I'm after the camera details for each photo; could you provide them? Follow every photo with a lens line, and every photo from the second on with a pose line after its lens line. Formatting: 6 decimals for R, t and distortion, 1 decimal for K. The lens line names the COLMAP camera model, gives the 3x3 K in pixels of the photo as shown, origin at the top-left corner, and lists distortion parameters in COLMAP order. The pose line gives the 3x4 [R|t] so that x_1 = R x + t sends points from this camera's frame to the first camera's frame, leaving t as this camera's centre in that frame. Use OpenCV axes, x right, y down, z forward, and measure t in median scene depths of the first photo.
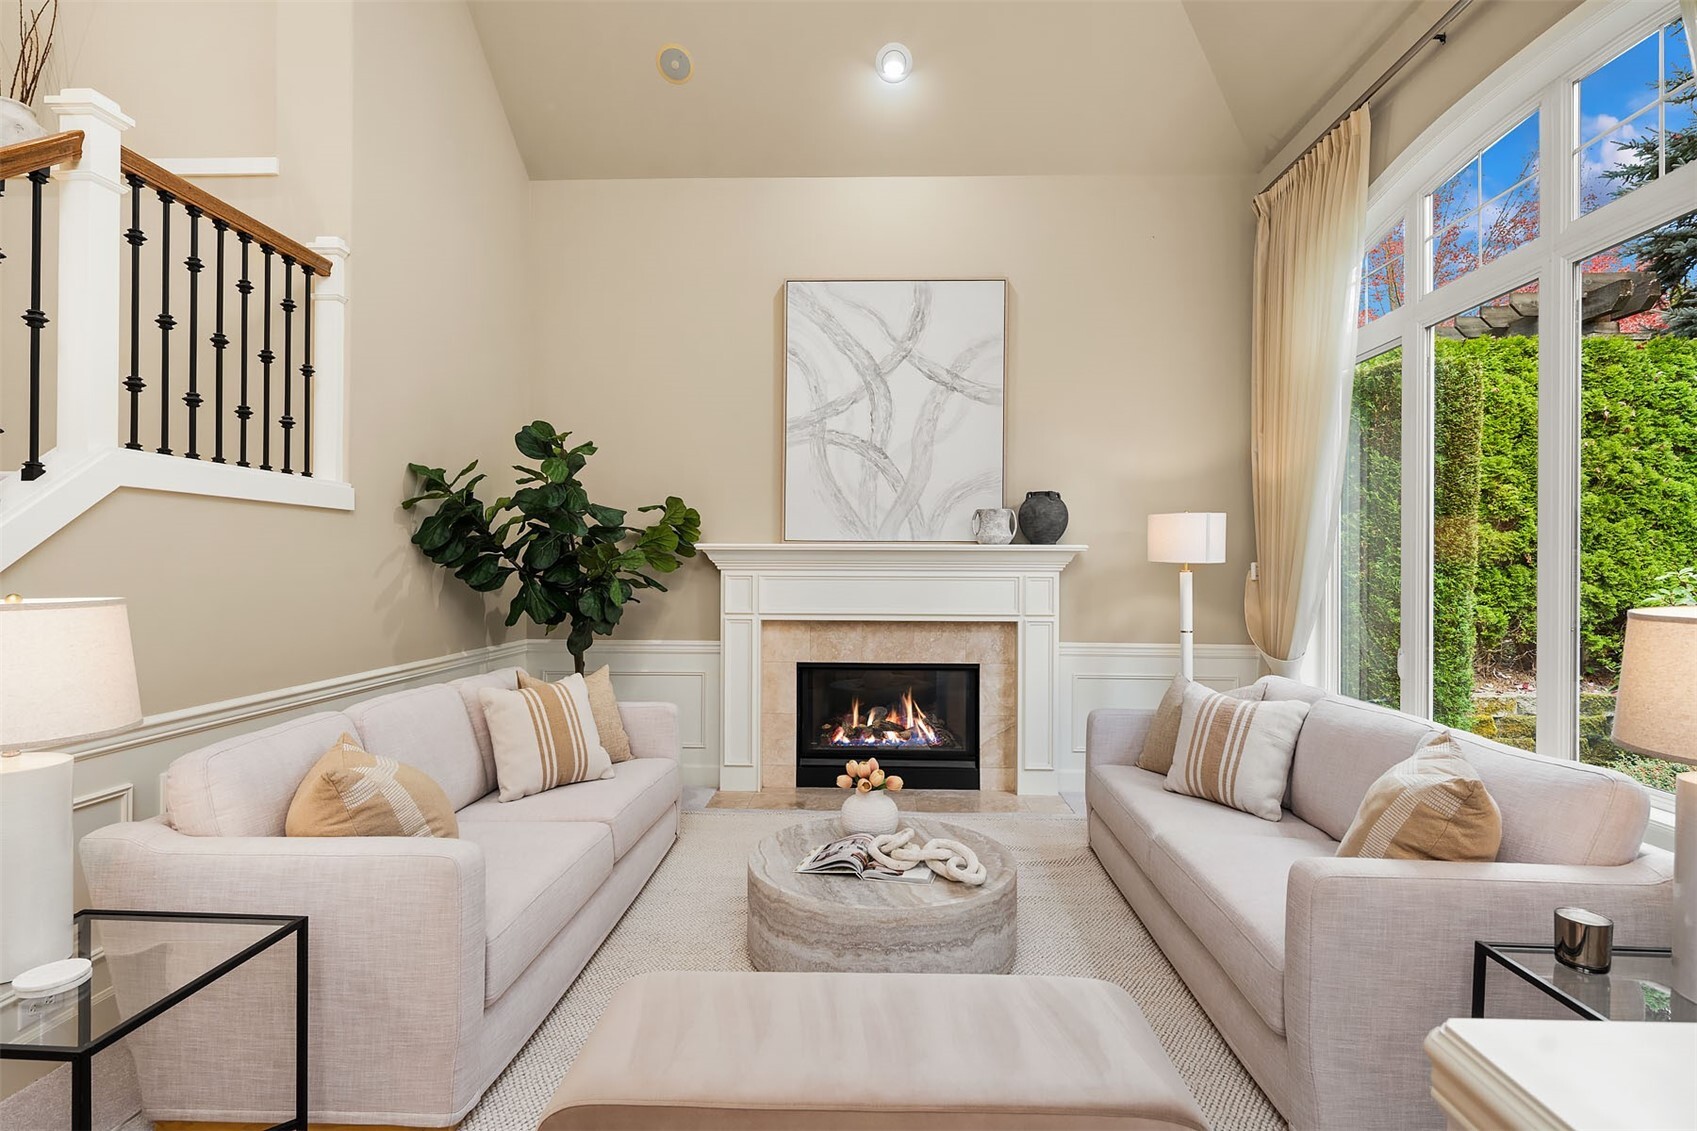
lens RADIAL K [[841.9, 0, 856.1], [0, 841.9, 562.2], [0, 0, 1]] dist [0.000830, -0.000921]
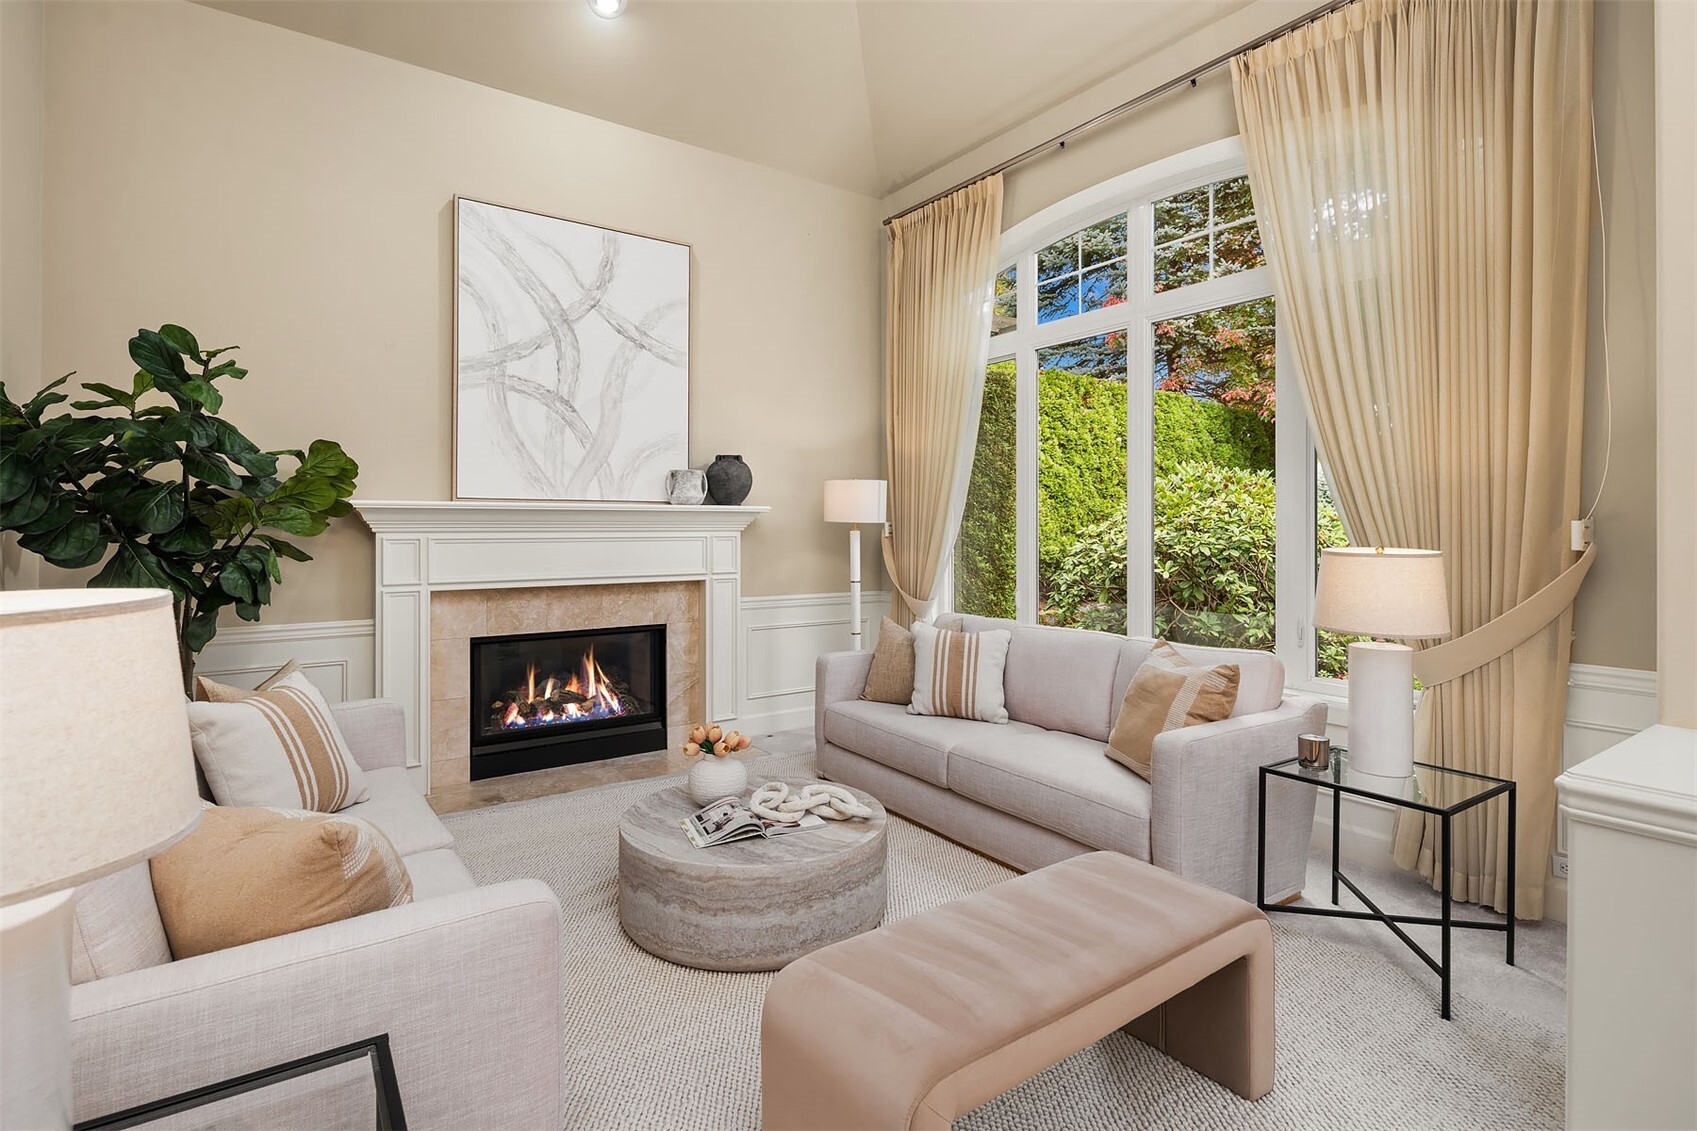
lens RADIAL K [[828.3, 0, 848.3], [0, 828.3, 522.2], [0, 0, 1]] dist [-0.001156, -0.000372]
pose [[0.800883, -0.002047, 0.598818, -0.276923], [0.001867, 0.999998, 0.000922, -0.000907], [-0.598818, 0.000379, 0.800885, 0.081828]]
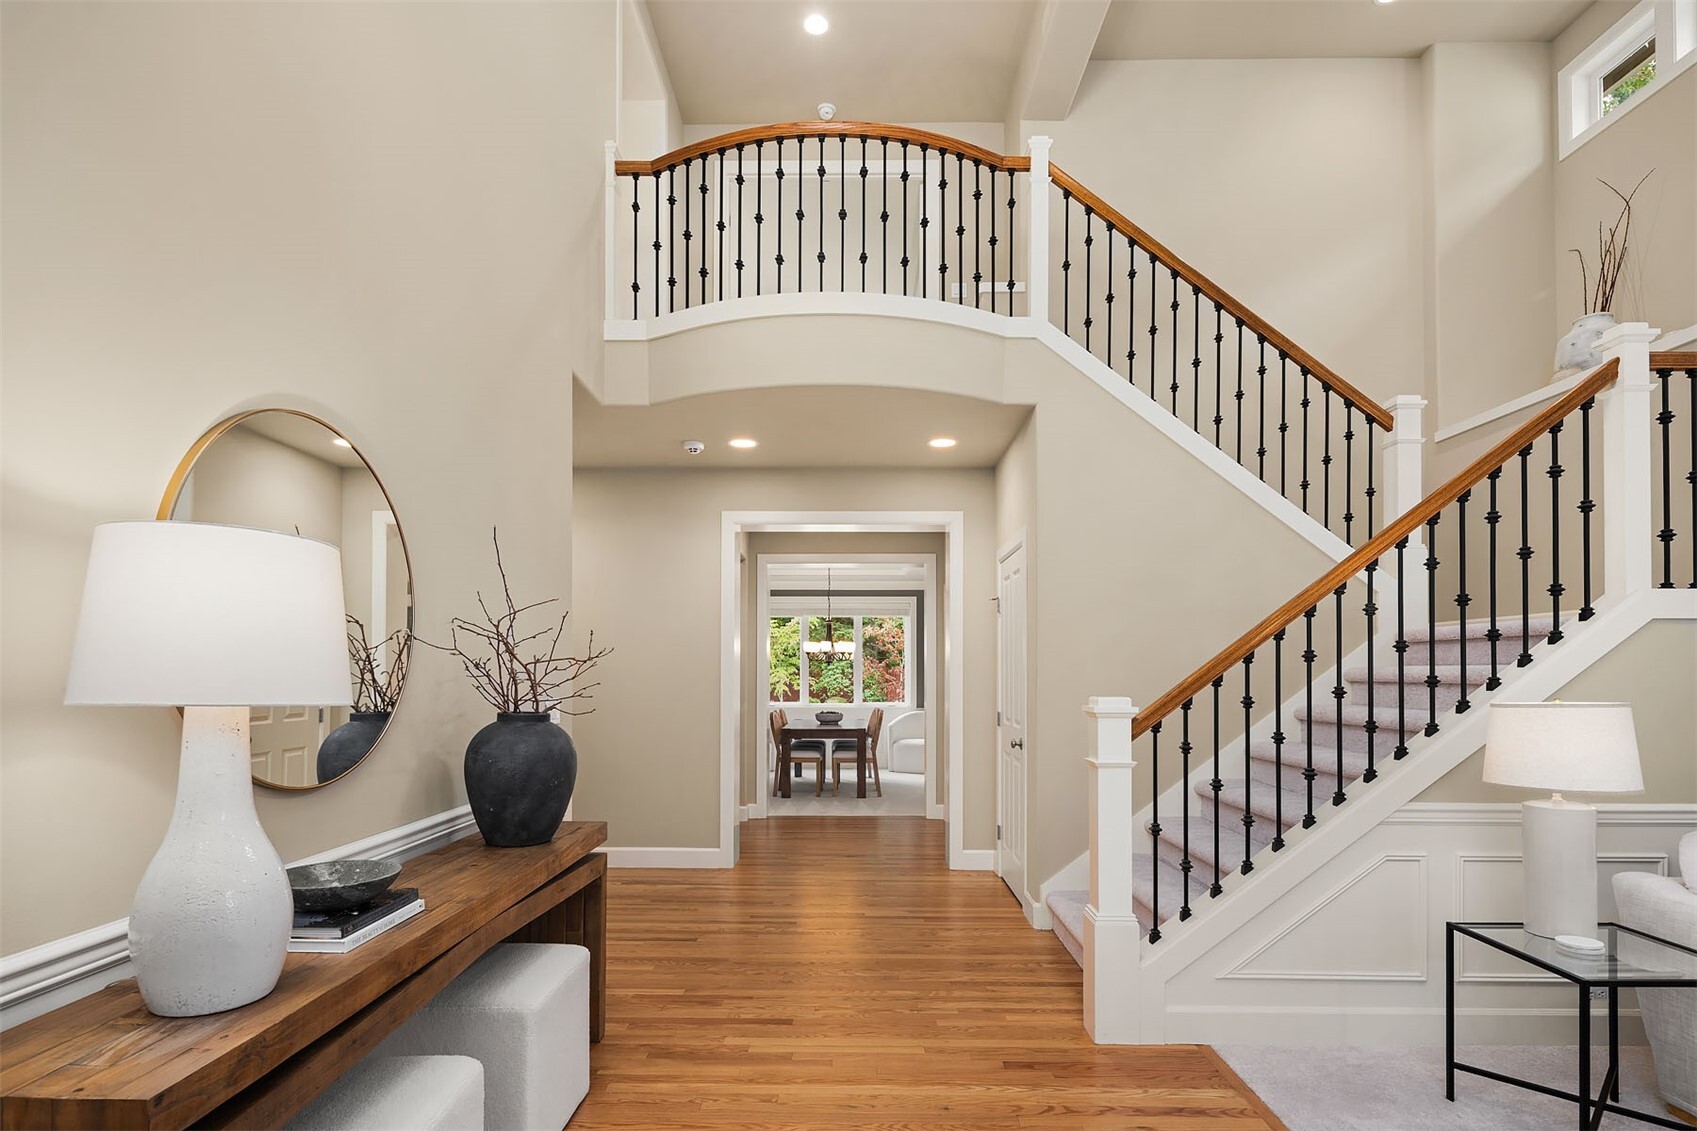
lens RADIAL K [[818.2, 0, 846.7], [0, 818.2, 667.5], [0, 0, 1]] dist [-0.001970, -0.001817]
pose [[0.010599, -0.014963, -0.999832, 0.164894], [0.000951, 0.999888, -0.014954, 0.000433], [0.999943, -0.000792, 0.010612, -0.112285]]
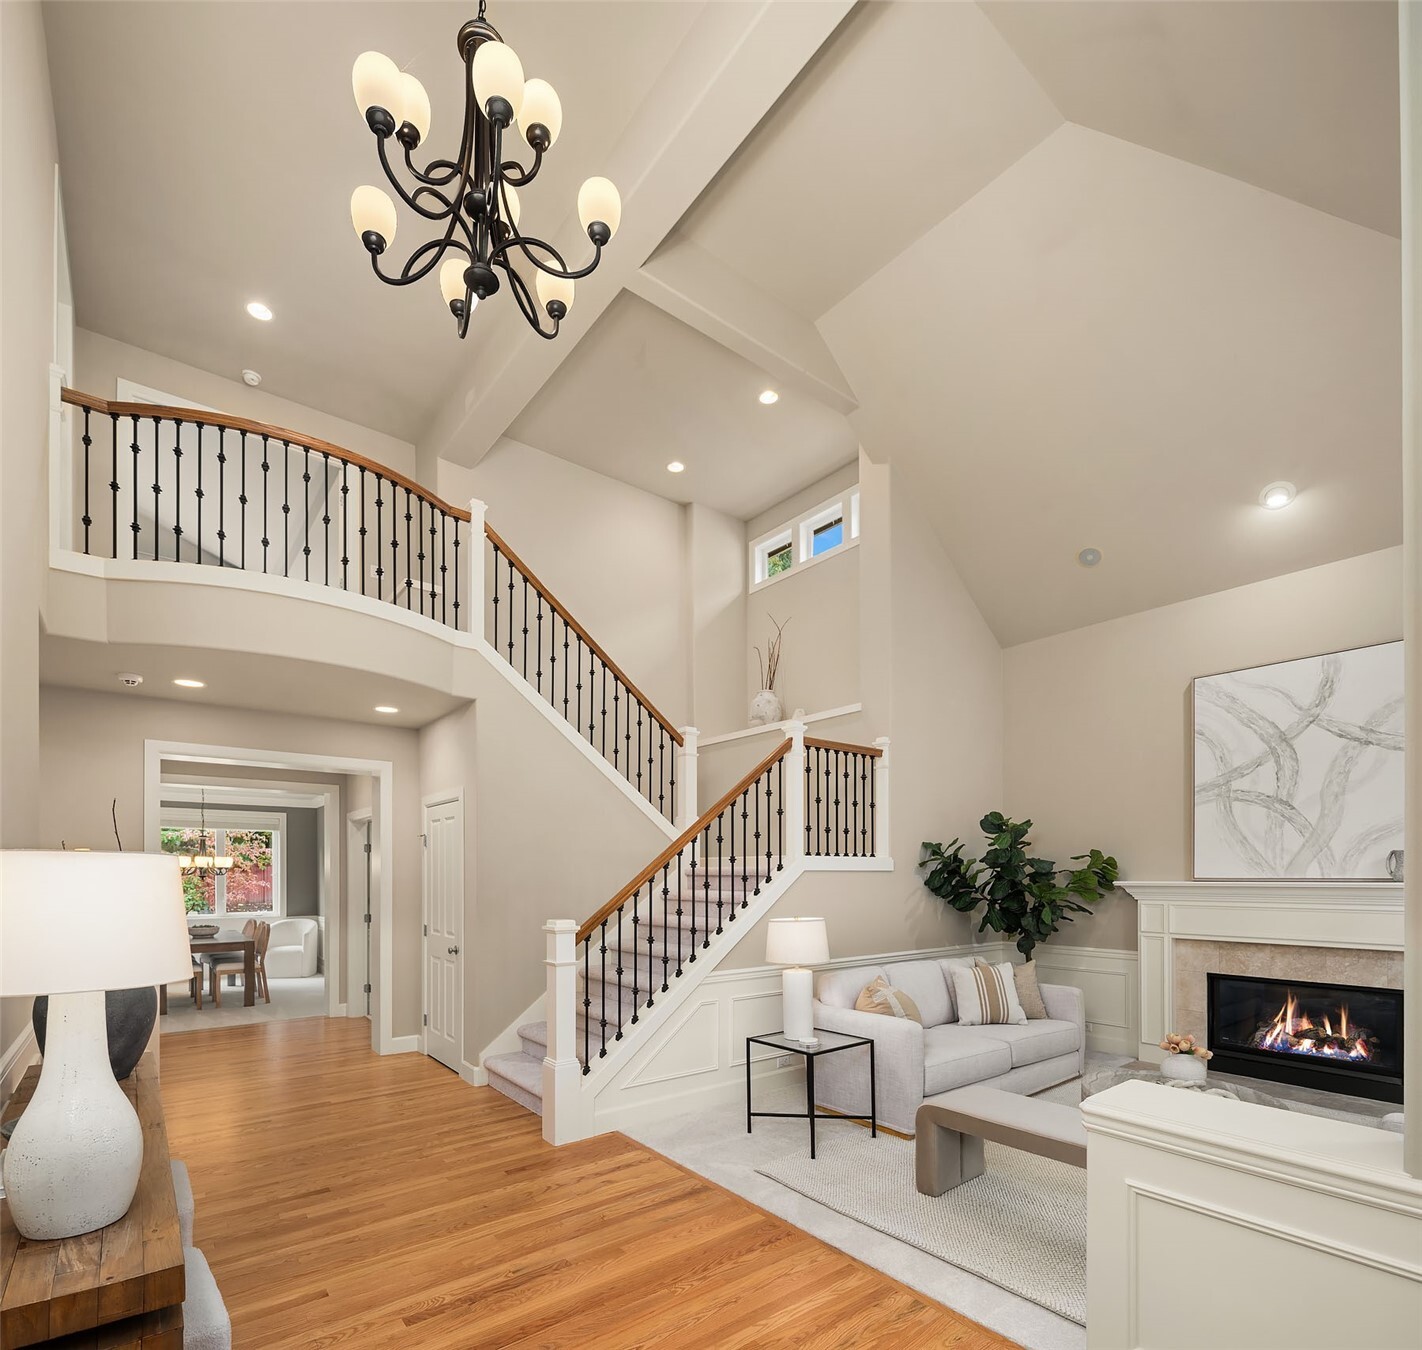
lens RADIAL K [[710.5, 0, 671.5], [0, 710.5, 873.9], [0, 0, 1]] dist [-0.016284, -0.001190]
pose [[0.620549, -0.007894, -0.784128, 0.272944], [0.008083, 0.999961, -0.003670, -0.035500], [0.784126, -0.004061, 0.620588, -0.316083]]
